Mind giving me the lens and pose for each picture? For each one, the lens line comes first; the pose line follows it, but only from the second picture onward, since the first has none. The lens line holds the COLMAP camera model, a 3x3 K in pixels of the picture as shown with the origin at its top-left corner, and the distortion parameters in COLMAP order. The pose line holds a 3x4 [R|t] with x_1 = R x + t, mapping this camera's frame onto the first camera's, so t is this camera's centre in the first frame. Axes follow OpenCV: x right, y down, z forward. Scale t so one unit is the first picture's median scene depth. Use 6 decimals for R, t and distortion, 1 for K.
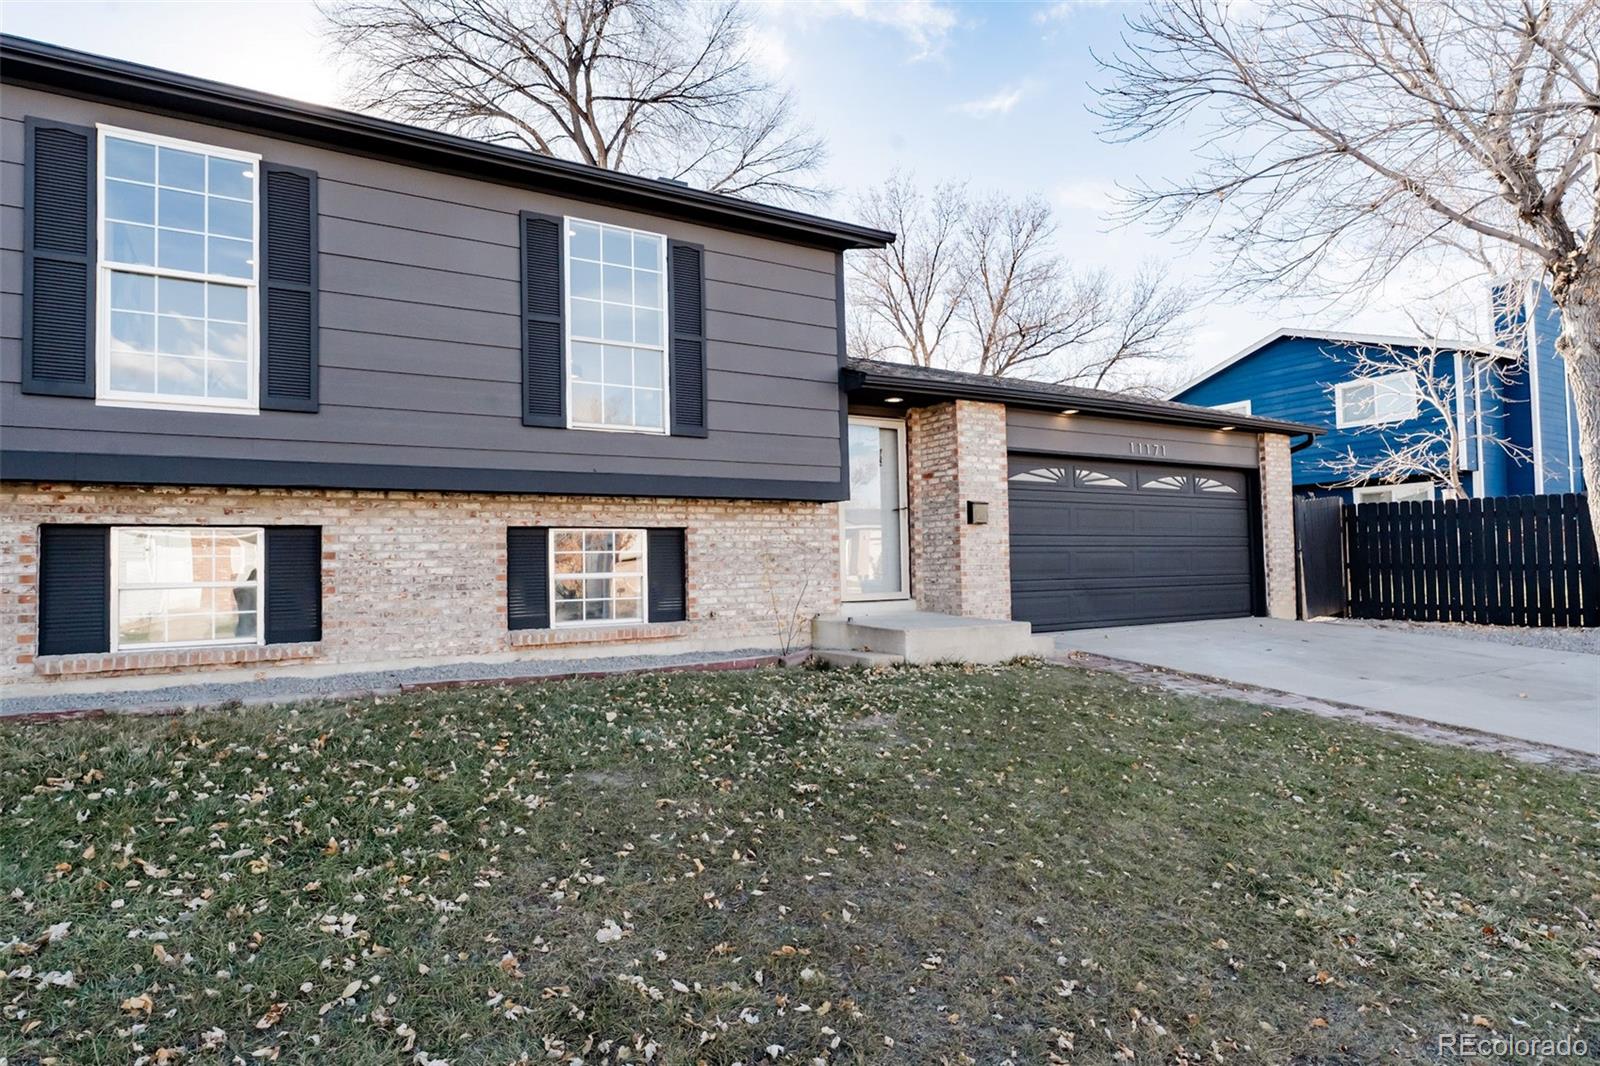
lens RADIAL K [[828.2, 0, 800.0], [0, 828.2, 533.2], [0, 0, 1]] dist [0.000116, 0.001326]
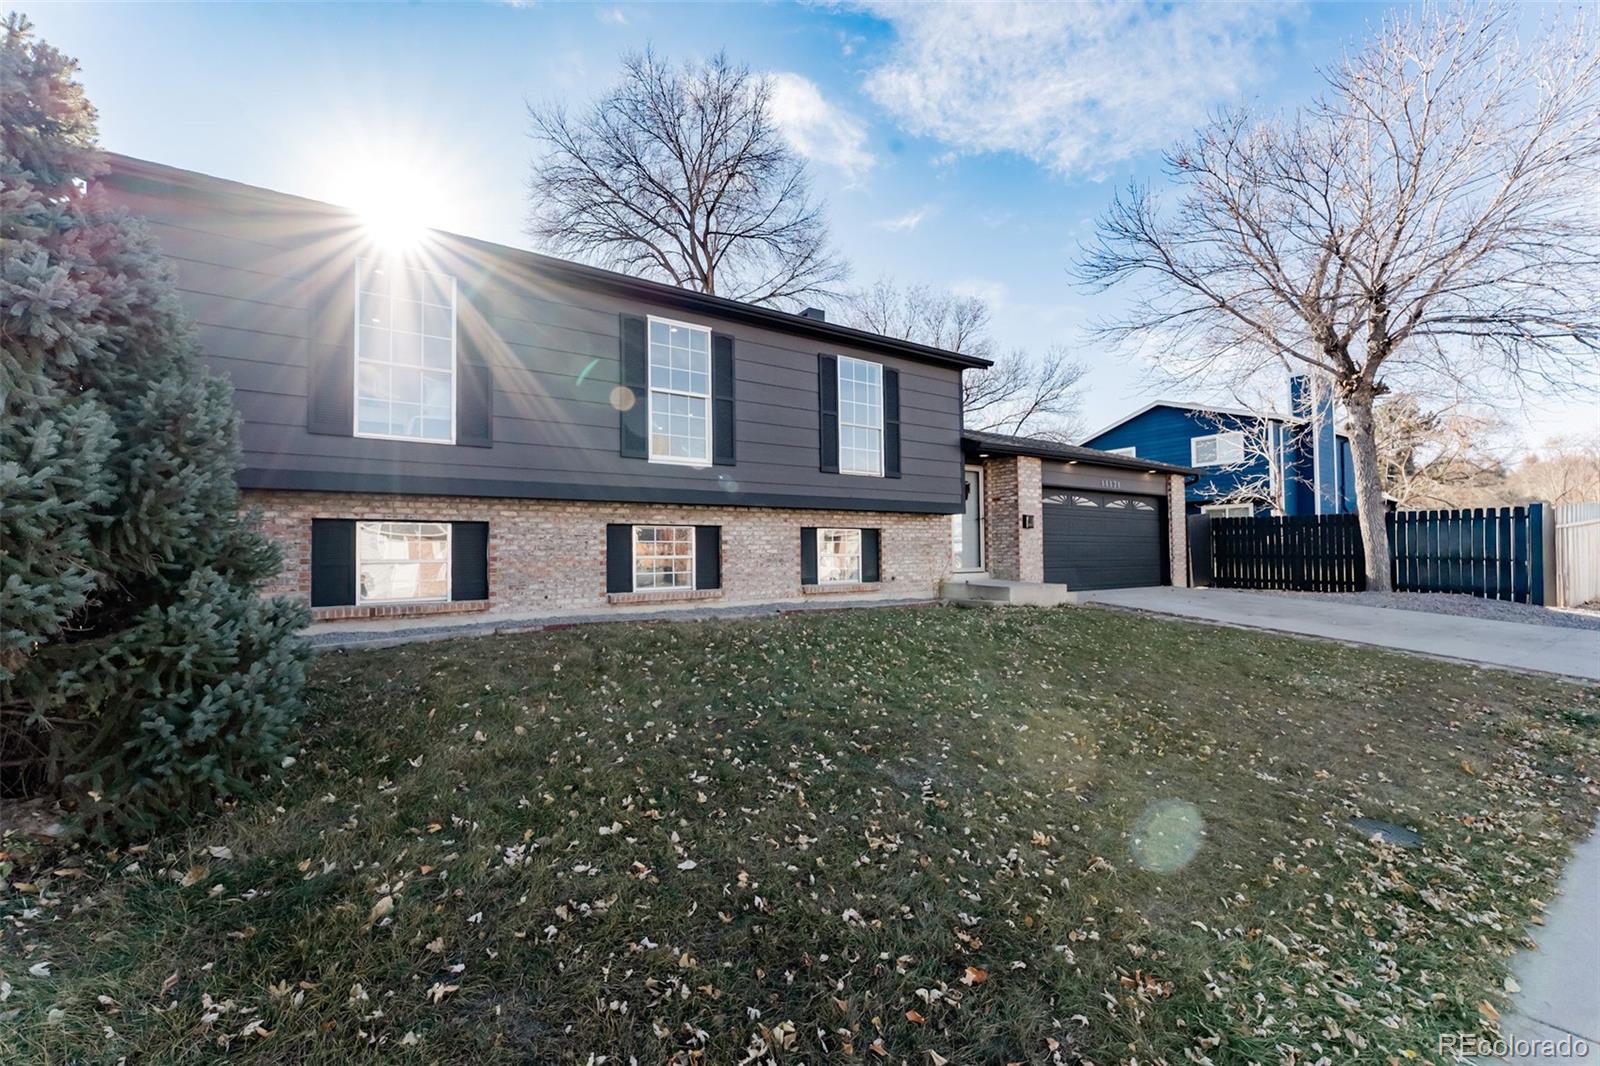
lens RADIAL K [[625.7, 0, 799.8], [0, 625.7, 536.7], [0, 0, 1]] dist [0.000372, 0.000035]
pose [[0.998235, 0.011601, 0.058235, -0.324704], [-0.012186, 0.999879, 0.009706, -0.000346], [-0.058116, -0.010398, 0.998256, -0.263884]]
